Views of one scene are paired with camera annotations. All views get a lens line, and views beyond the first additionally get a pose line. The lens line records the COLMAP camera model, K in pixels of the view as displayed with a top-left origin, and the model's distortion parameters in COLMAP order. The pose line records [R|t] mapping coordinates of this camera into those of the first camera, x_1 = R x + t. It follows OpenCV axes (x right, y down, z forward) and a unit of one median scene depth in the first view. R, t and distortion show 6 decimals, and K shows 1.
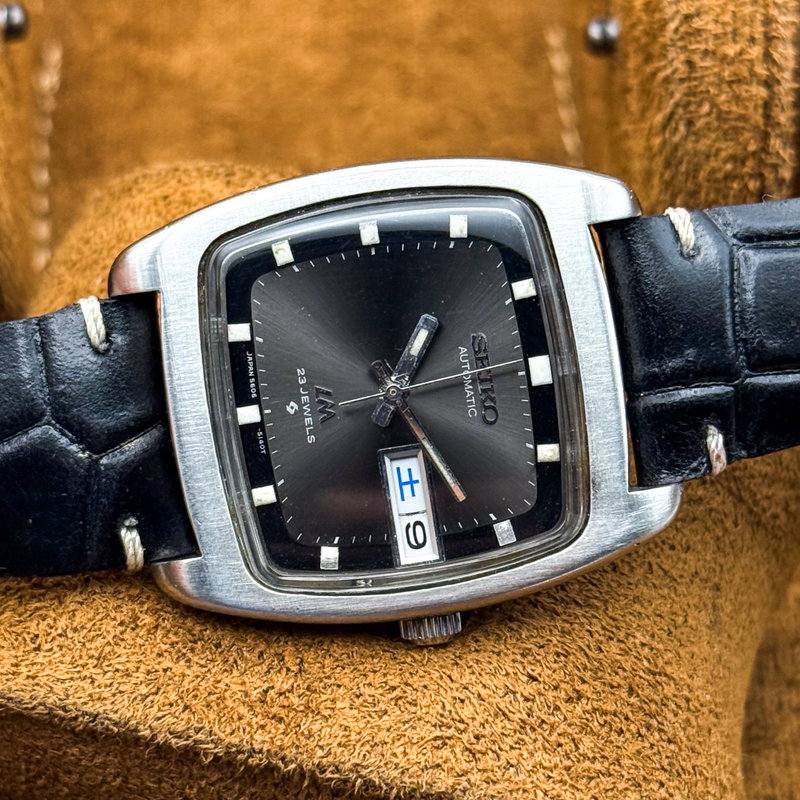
lens RADIAL K [[2884.4, 0, 400.0], [0, 2884.4, 400.0], [0, 0, 1]] dist [1.282579, 1.619114]
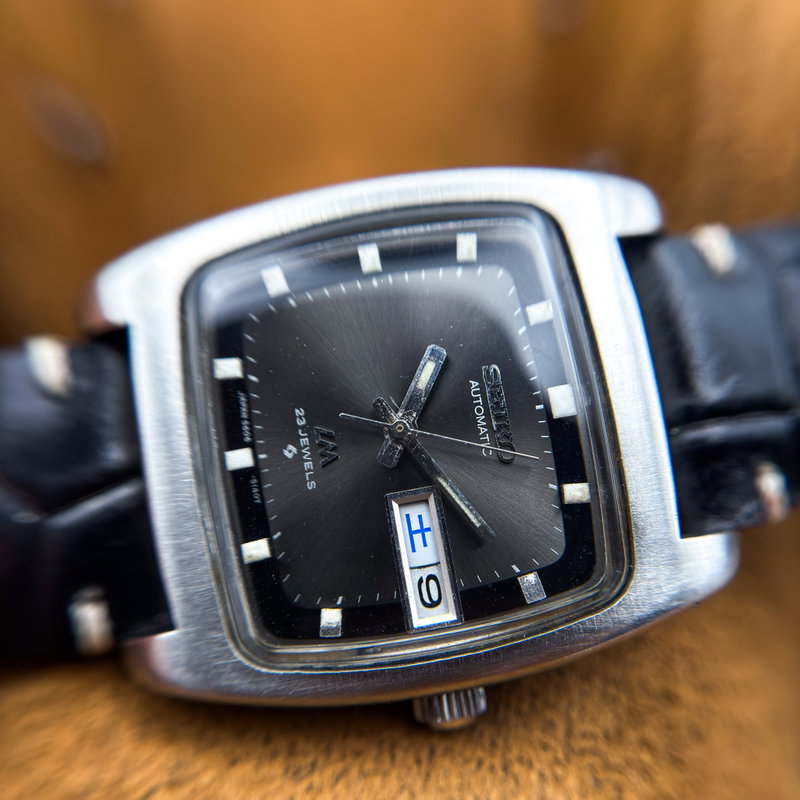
lens RADIAL K [[929.5, 0, 409.3], [0, 929.5, 399.8], [0, 0, 1]] dist [0.424924, 0.002005]
pose [[0.999659, -0.025931, 0.003122, -0.000067], [0.026118, 0.993335, -0.112261, 0.020874], [-0.000191, 0.112304, 0.993674, 0.706005]]
